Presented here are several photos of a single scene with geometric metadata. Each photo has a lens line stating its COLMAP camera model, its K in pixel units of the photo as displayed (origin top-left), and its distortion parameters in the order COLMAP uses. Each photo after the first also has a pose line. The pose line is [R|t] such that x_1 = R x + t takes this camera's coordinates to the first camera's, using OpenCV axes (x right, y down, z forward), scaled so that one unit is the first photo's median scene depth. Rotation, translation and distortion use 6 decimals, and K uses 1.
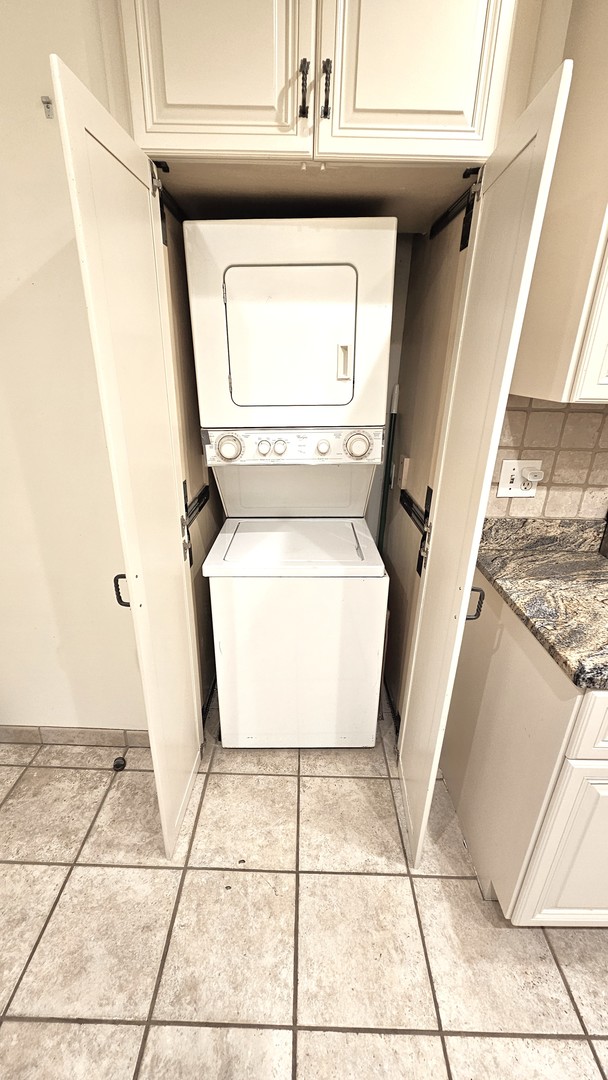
lens RADIAL K [[443.1, 0, 294.2], [0, 443.1, 539.1], [0, 0, 1]] dist [-0.002131, 0.000017]
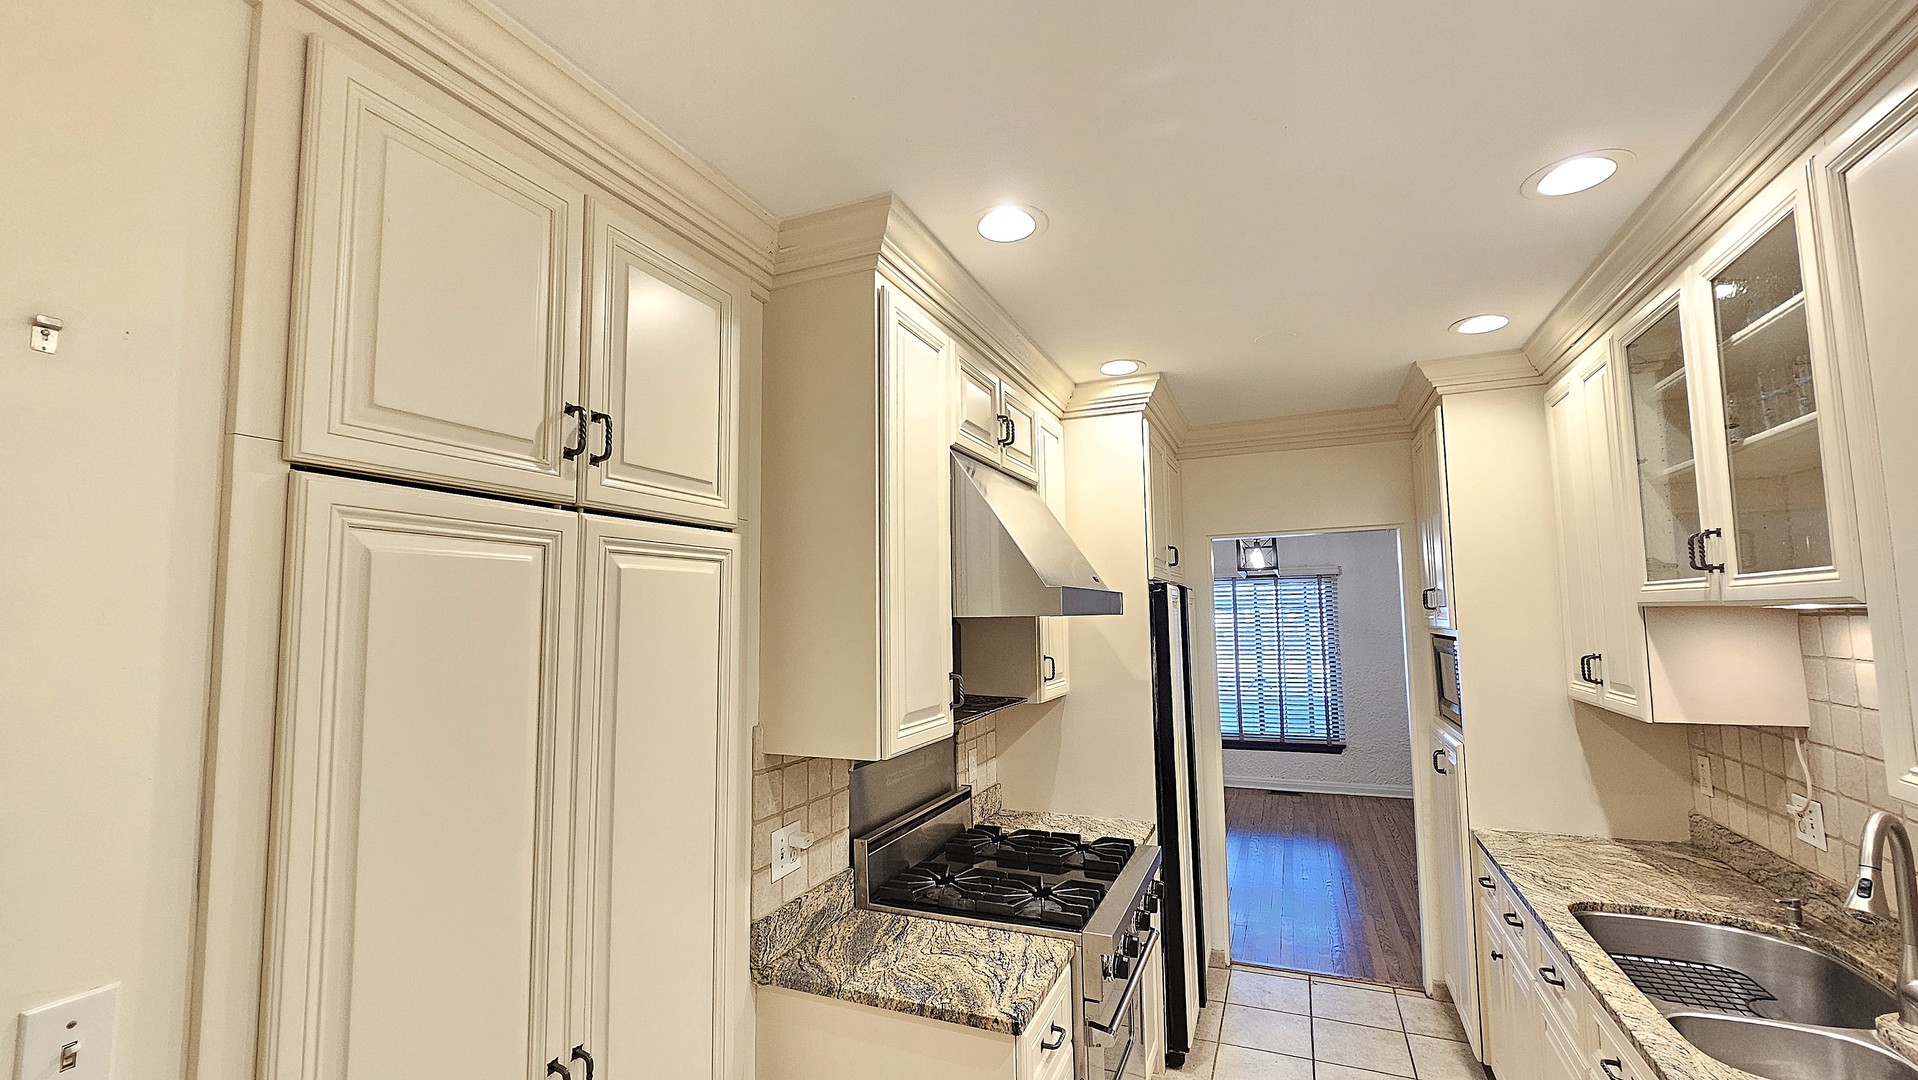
lens RADIAL K [[787.0, 0, 956.6], [0, 787.0, 555.7], [0, 0, 1]] dist [-0.002131, 0.000017]
pose [[0.382551, 0.049204, 0.922623, -0.722948], [0.368206, 0.907739, -0.201081, -0.225500], [-0.847395, 0.416639, 0.329139, 0.056058]]
